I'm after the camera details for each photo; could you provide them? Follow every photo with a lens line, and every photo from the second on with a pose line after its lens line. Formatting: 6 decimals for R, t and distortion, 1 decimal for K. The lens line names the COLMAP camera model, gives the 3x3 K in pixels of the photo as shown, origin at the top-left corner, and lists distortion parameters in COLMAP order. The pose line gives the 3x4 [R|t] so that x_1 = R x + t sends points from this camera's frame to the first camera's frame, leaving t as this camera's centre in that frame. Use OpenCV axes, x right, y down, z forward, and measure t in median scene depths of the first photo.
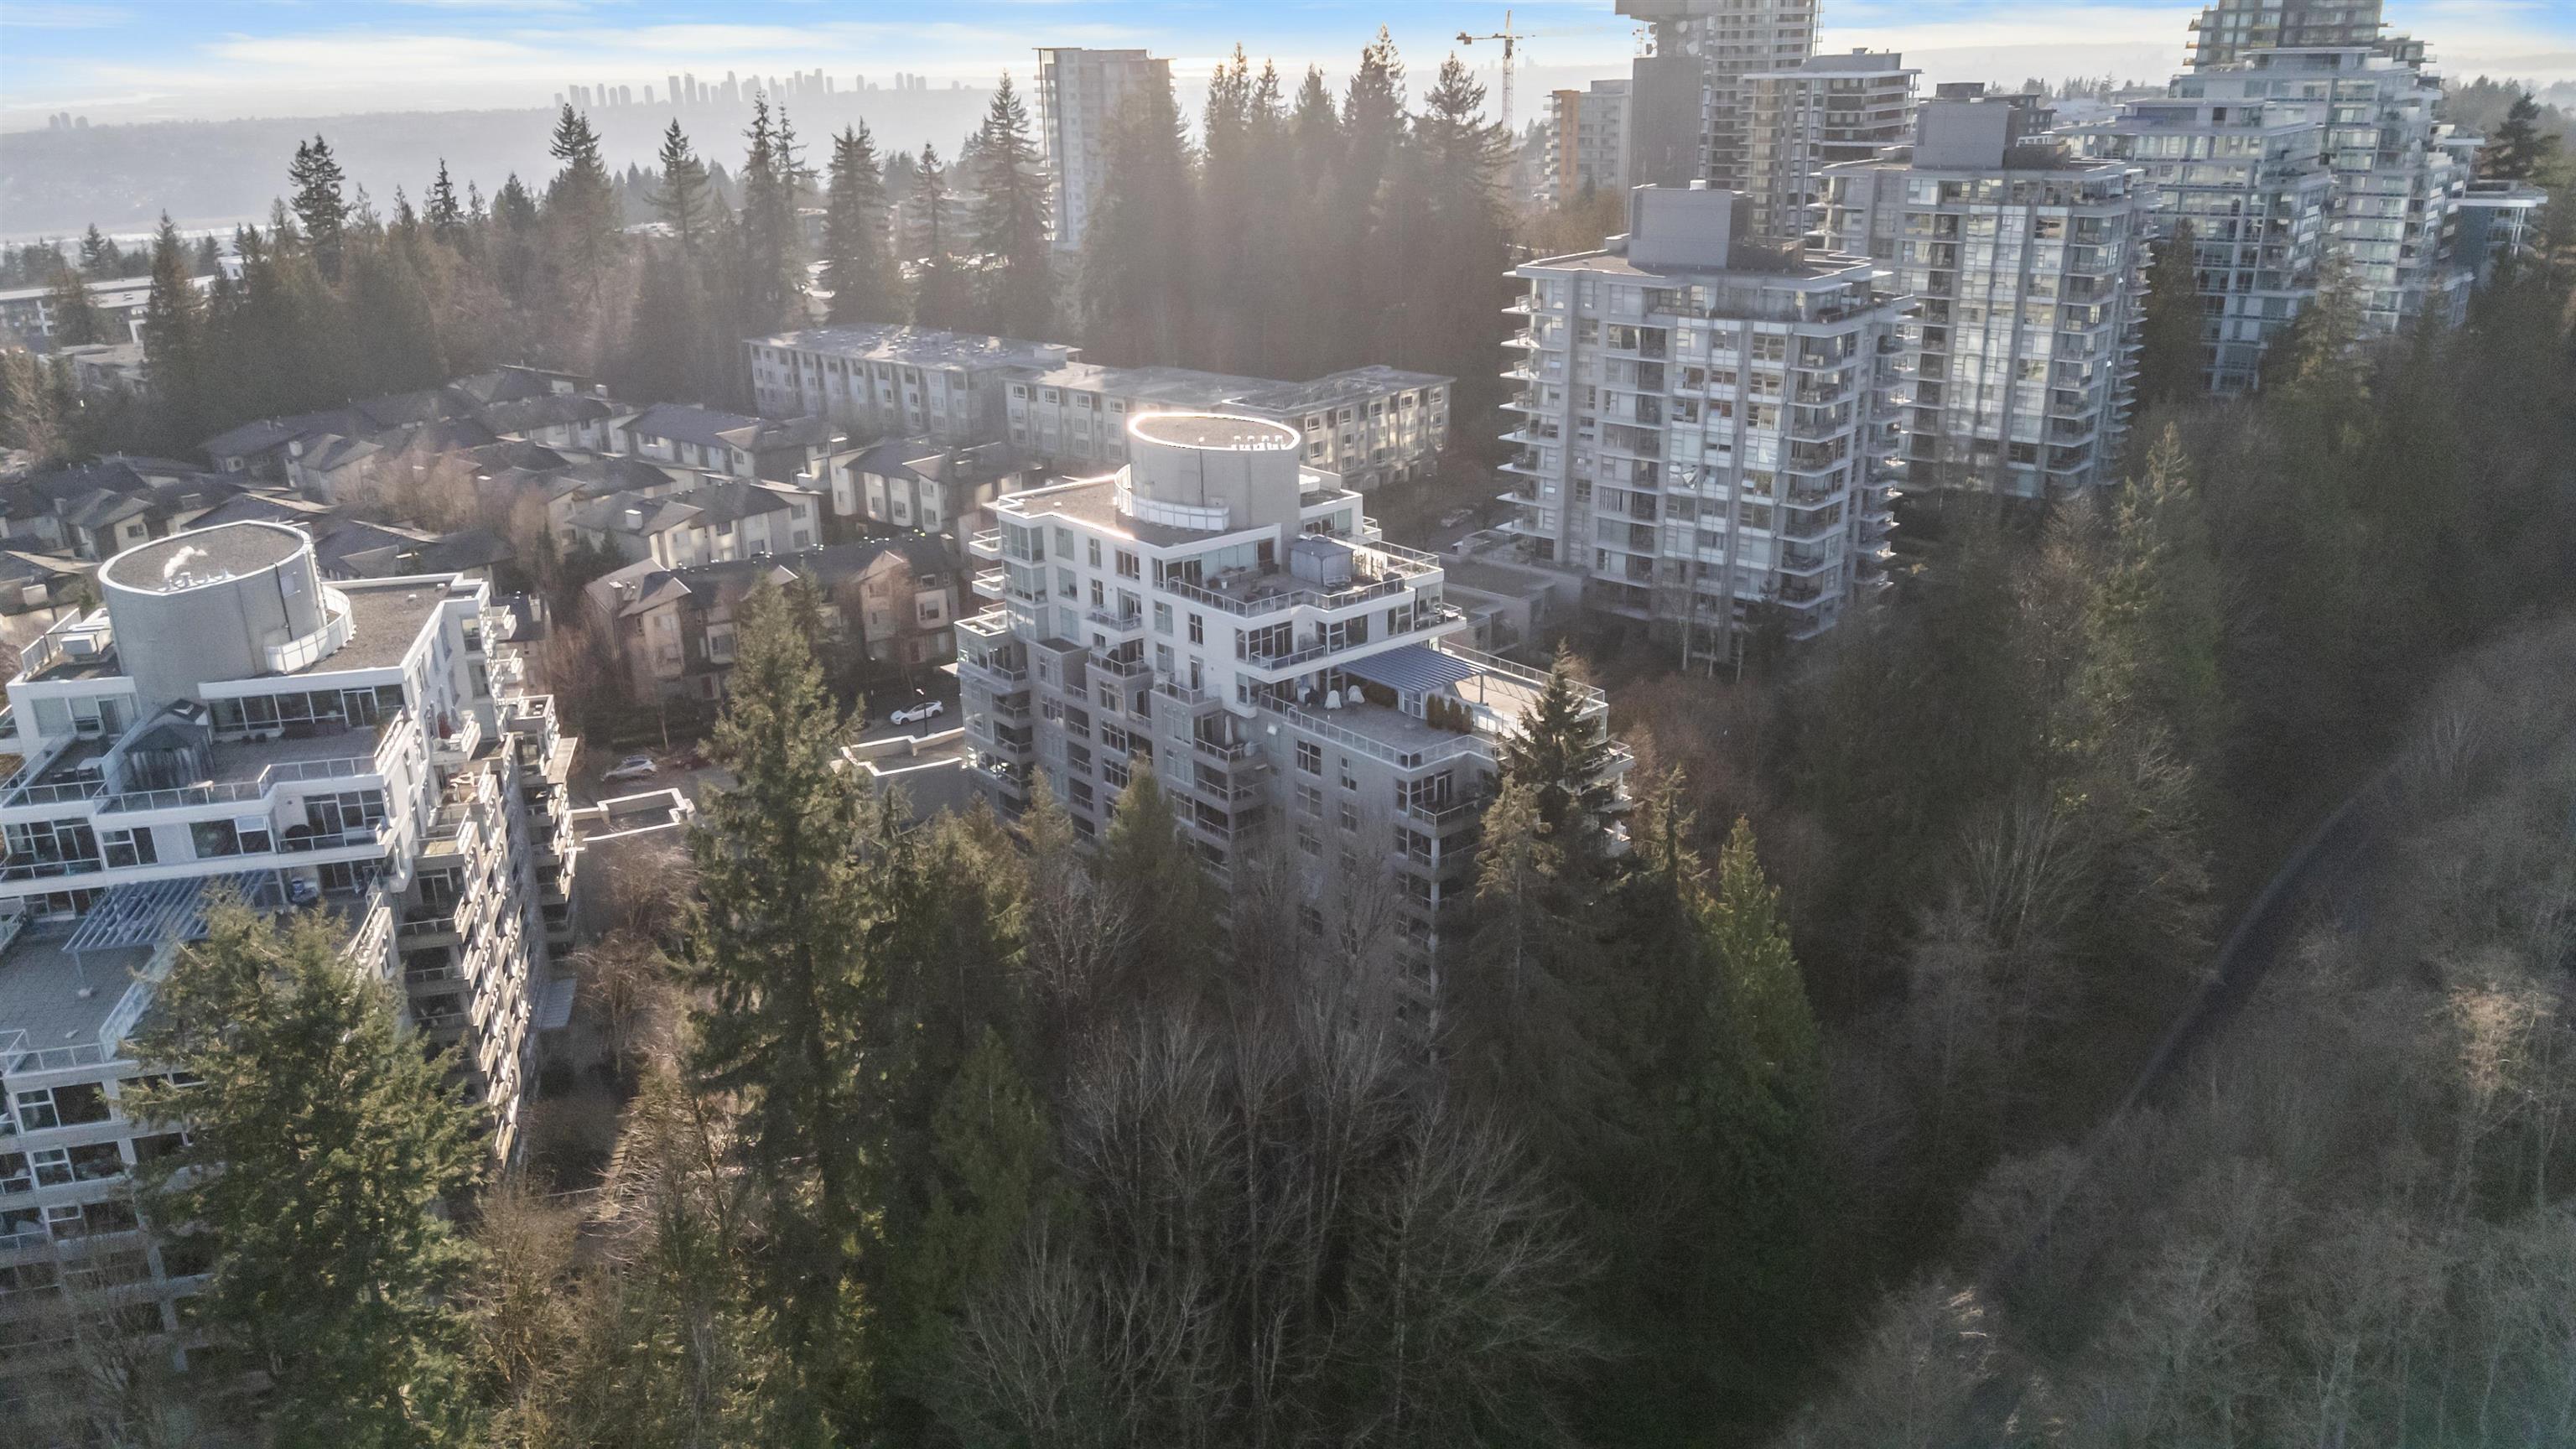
lens RADIAL K [[1897.5, 0, 1288.0], [0, 1897.5, 724.5], [0, 0, 1]] dist [0.101615, -0.103751]
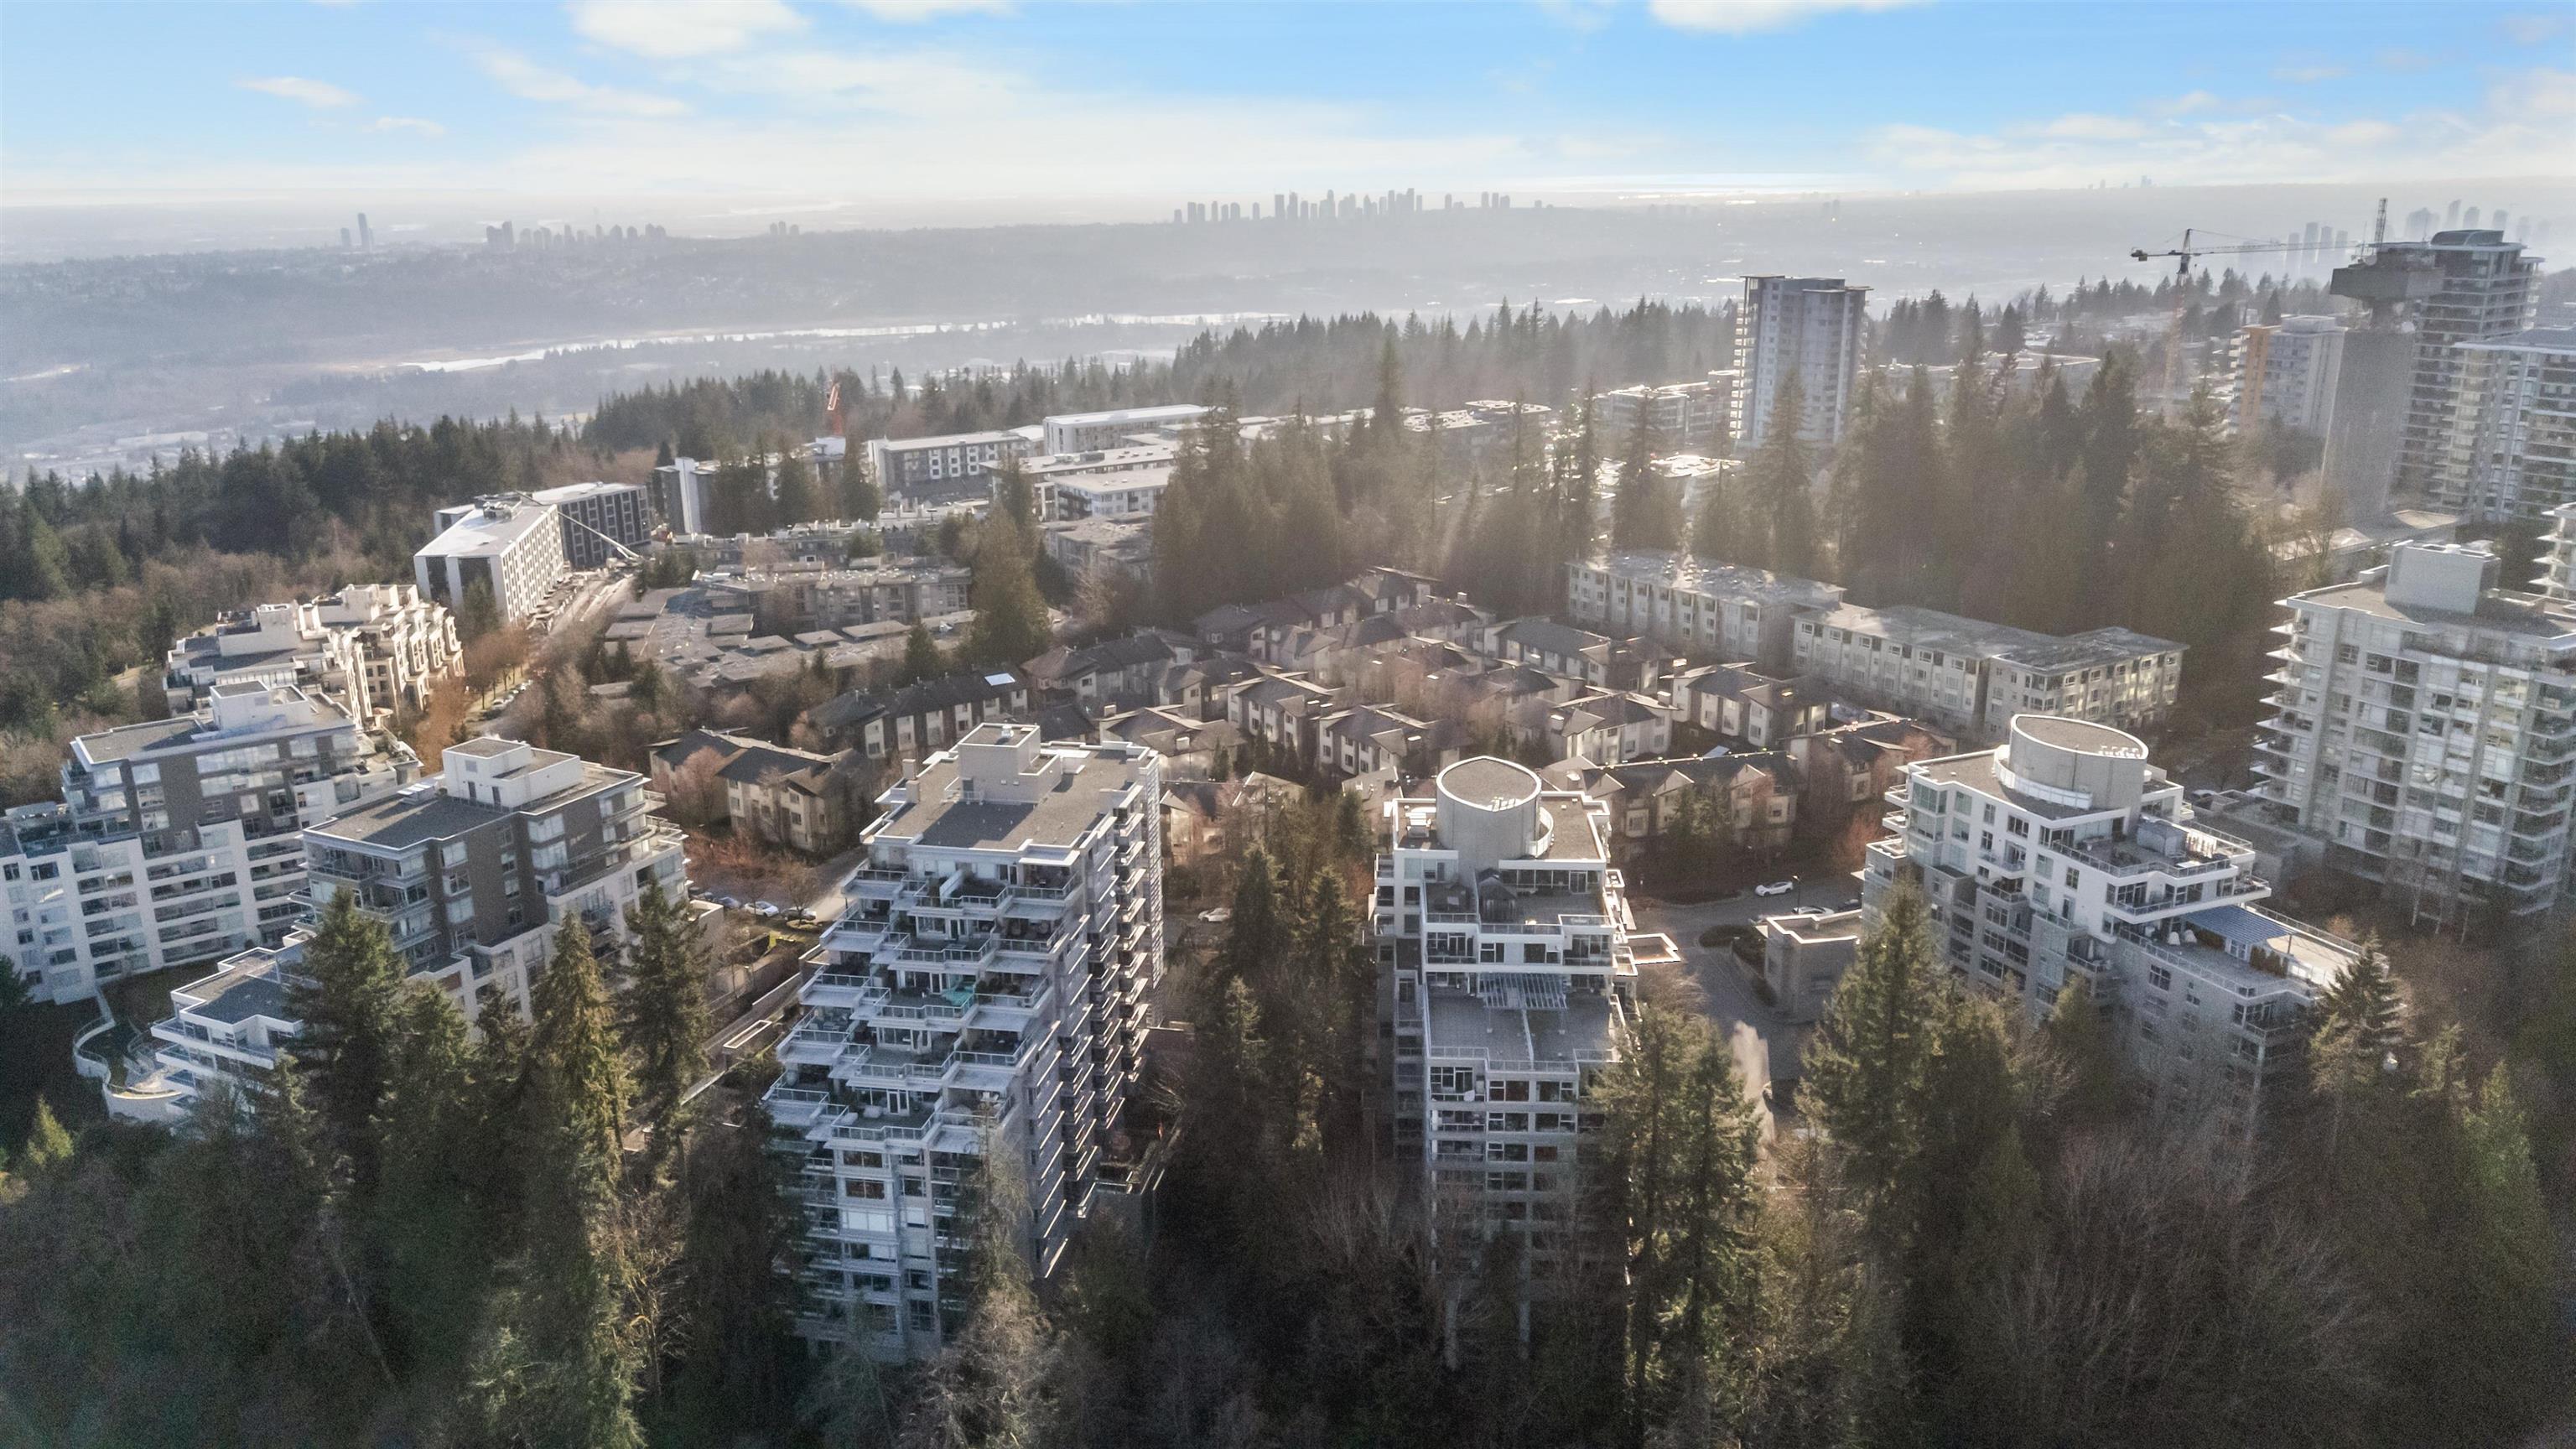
lens RADIAL K [[1897.5, 0, 1288.0], [0, 1897.5, 724.5], [0, 0, 1]] dist [0.101615, -0.103751]
pose [[0.959740, 0.089624, -0.266206, -0.185843], [-0.103631, 0.993850, -0.039014, -0.035667], [0.261072, 0.065031, 0.963126, -0.464475]]
